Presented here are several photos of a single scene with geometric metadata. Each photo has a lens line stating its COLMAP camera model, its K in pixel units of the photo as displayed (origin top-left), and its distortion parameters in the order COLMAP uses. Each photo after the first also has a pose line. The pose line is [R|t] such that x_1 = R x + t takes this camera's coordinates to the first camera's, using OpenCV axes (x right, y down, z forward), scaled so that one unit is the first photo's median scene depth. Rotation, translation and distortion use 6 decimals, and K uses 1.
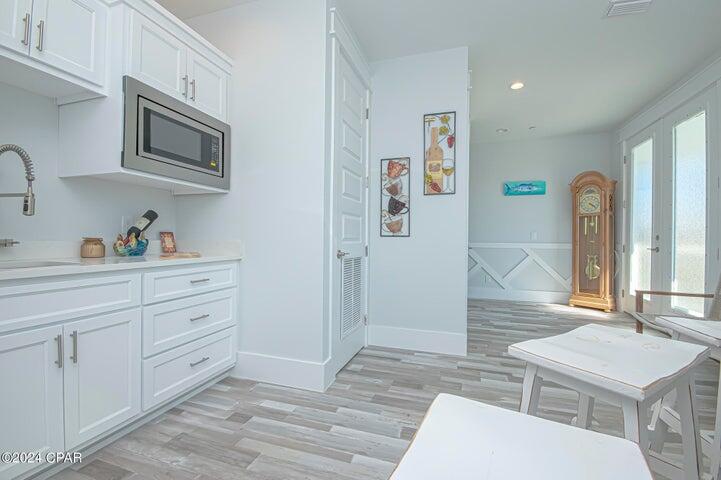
lens RADIAL K [[315.8, 0, 363.5], [0, 315.8, 238.1], [0, 0, 1]] dist [0.001065, -0.006890]
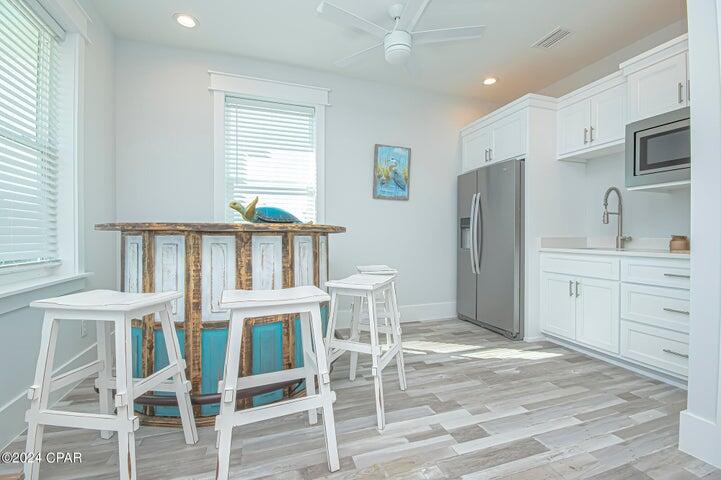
lens RADIAL K [[315.8, 0, 360.2], [0, 315.8, 237.1], [0, 0, 1]] dist [0.001065, -0.006890]
pose [[-0.809178, -0.001346, -0.587562, 1.075463], [-0.009369, 0.999900, 0.010612, 0.004796], [0.587489, 0.014092, -0.809110, 1.405098]]
